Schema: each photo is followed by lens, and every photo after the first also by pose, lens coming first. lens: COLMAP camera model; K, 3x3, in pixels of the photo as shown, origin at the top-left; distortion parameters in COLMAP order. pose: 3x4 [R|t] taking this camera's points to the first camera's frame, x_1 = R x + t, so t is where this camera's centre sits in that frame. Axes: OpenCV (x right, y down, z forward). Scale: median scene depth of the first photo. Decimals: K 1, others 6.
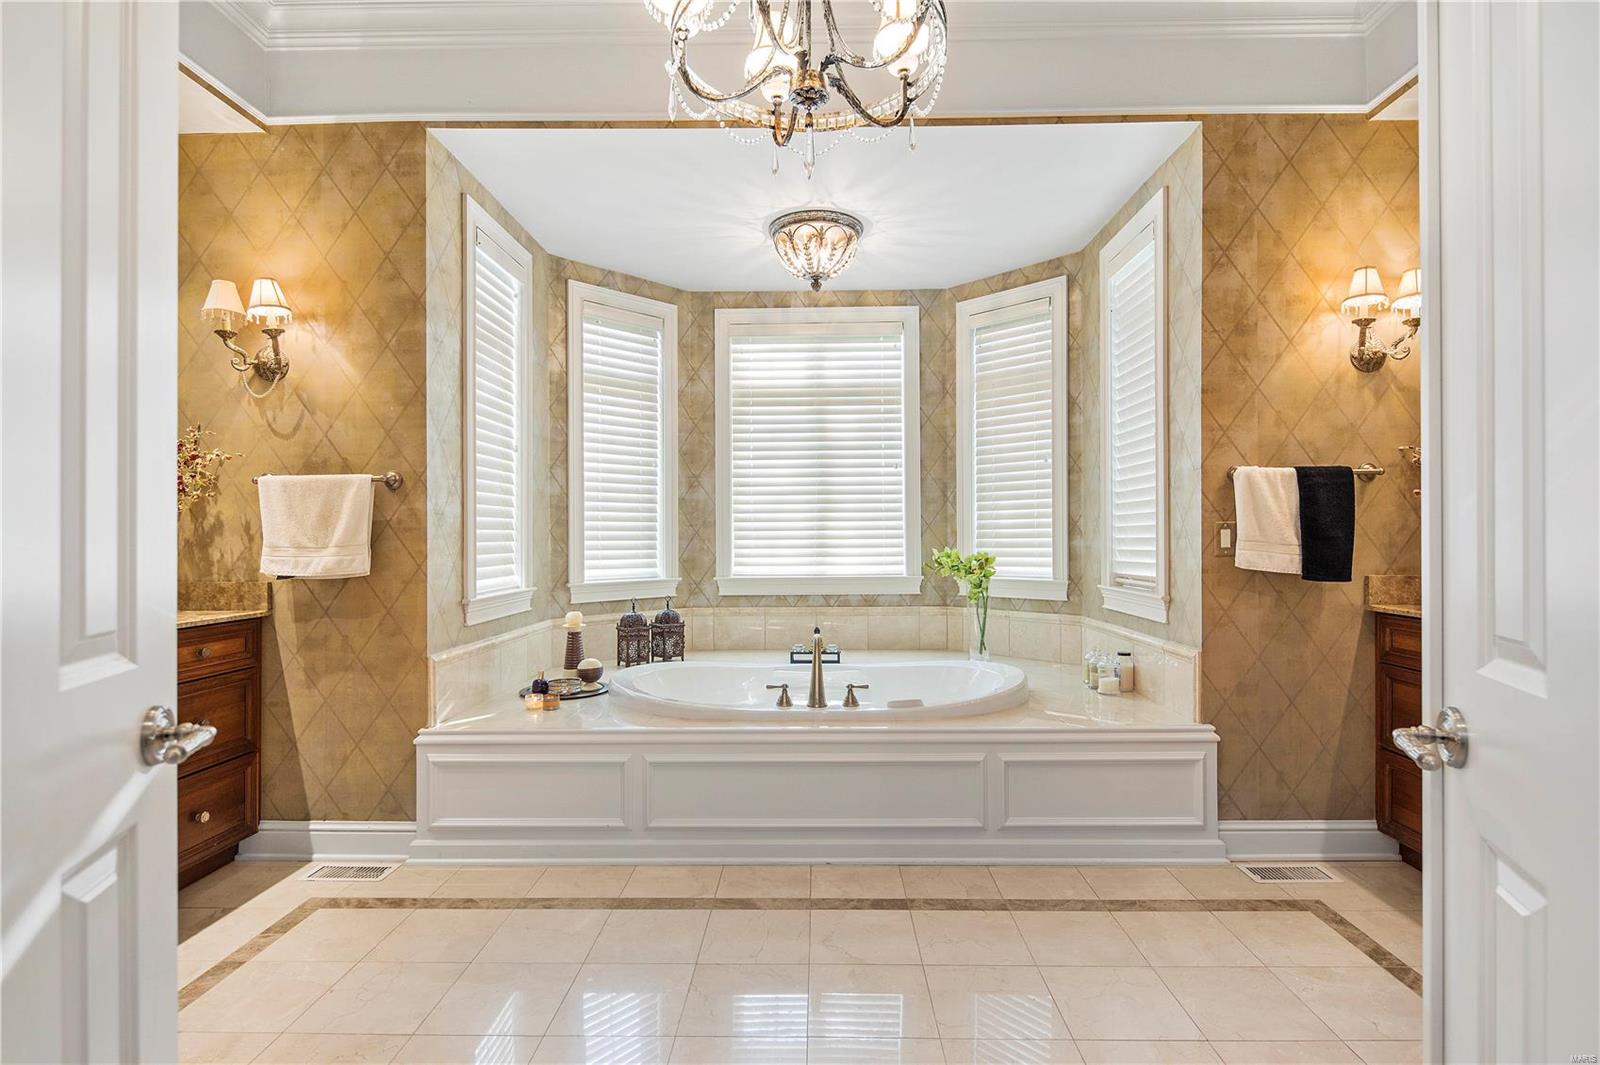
lens RADIAL K [[786.0, 0, 804.4], [0, 786.0, 532.6], [0, 0, 1]] dist [0.002944, -0.000547]
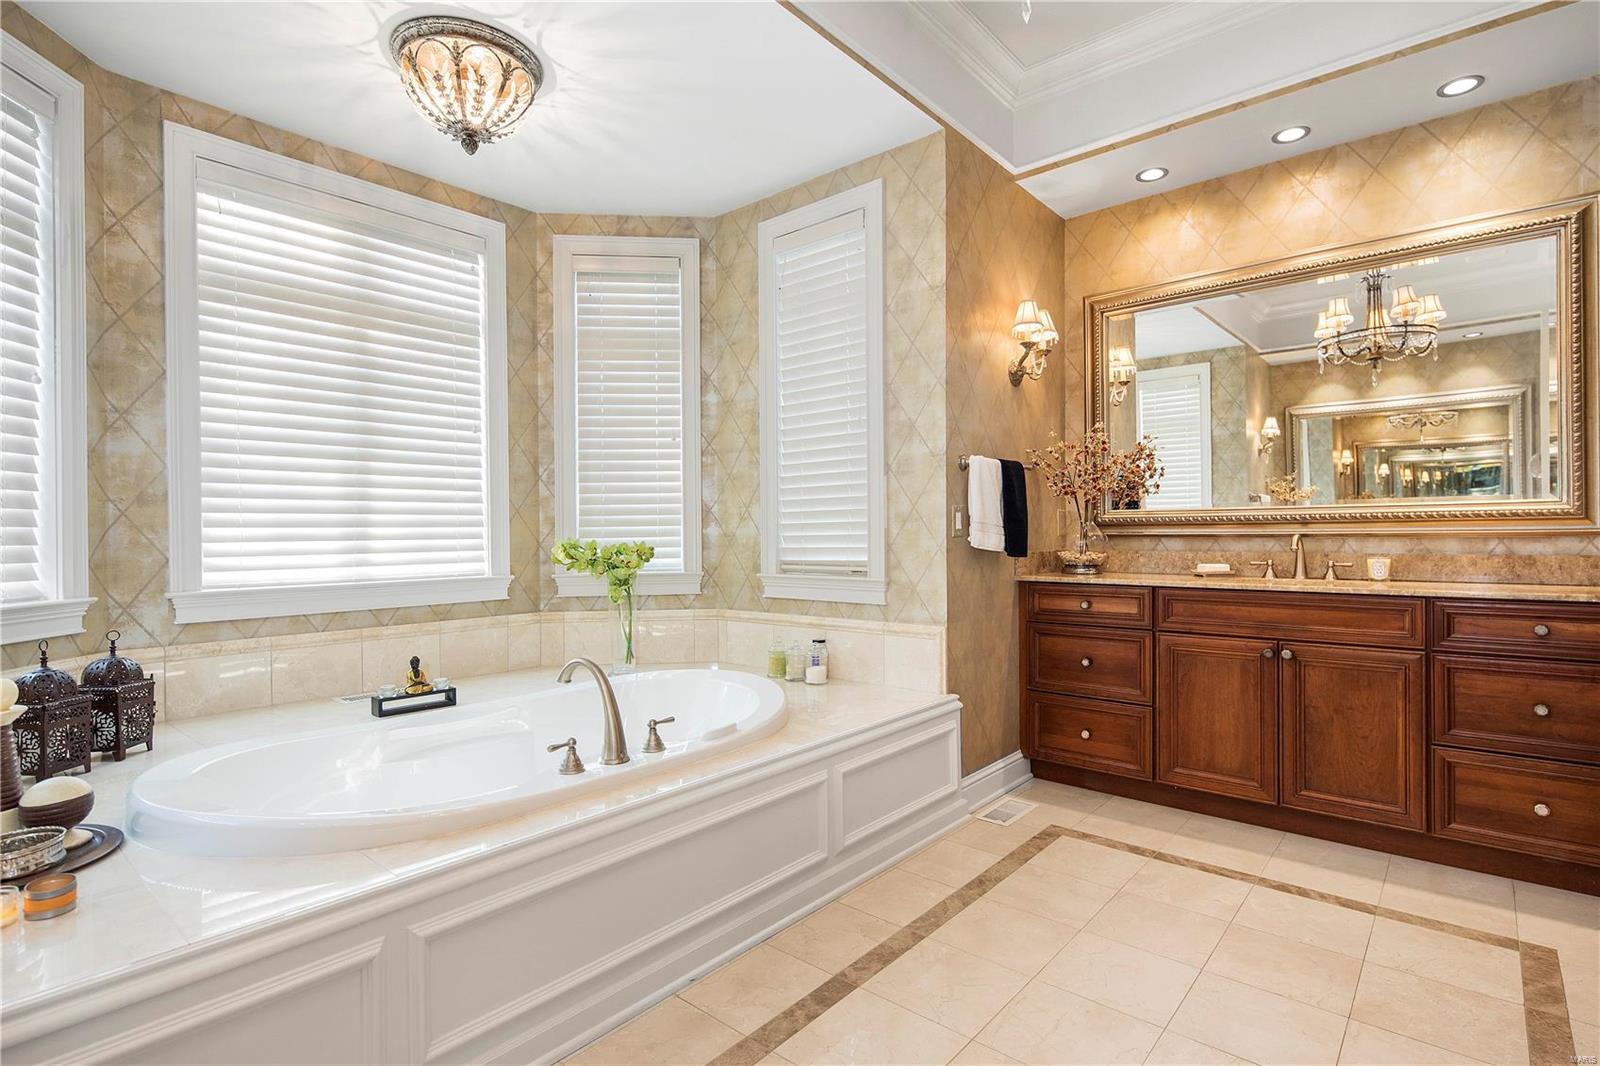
lens RADIAL K [[786.0, 0, 802.9], [0, 786.0, 536.2], [0, 0, 1]] dist [0.002944, -0.000547]
pose [[0.632182, -0.002840, 0.774814, -0.319885], [0.001315, 0.999996, 0.002592, 0.018237], [-0.774818, -0.000620, 0.632183, 0.345799]]
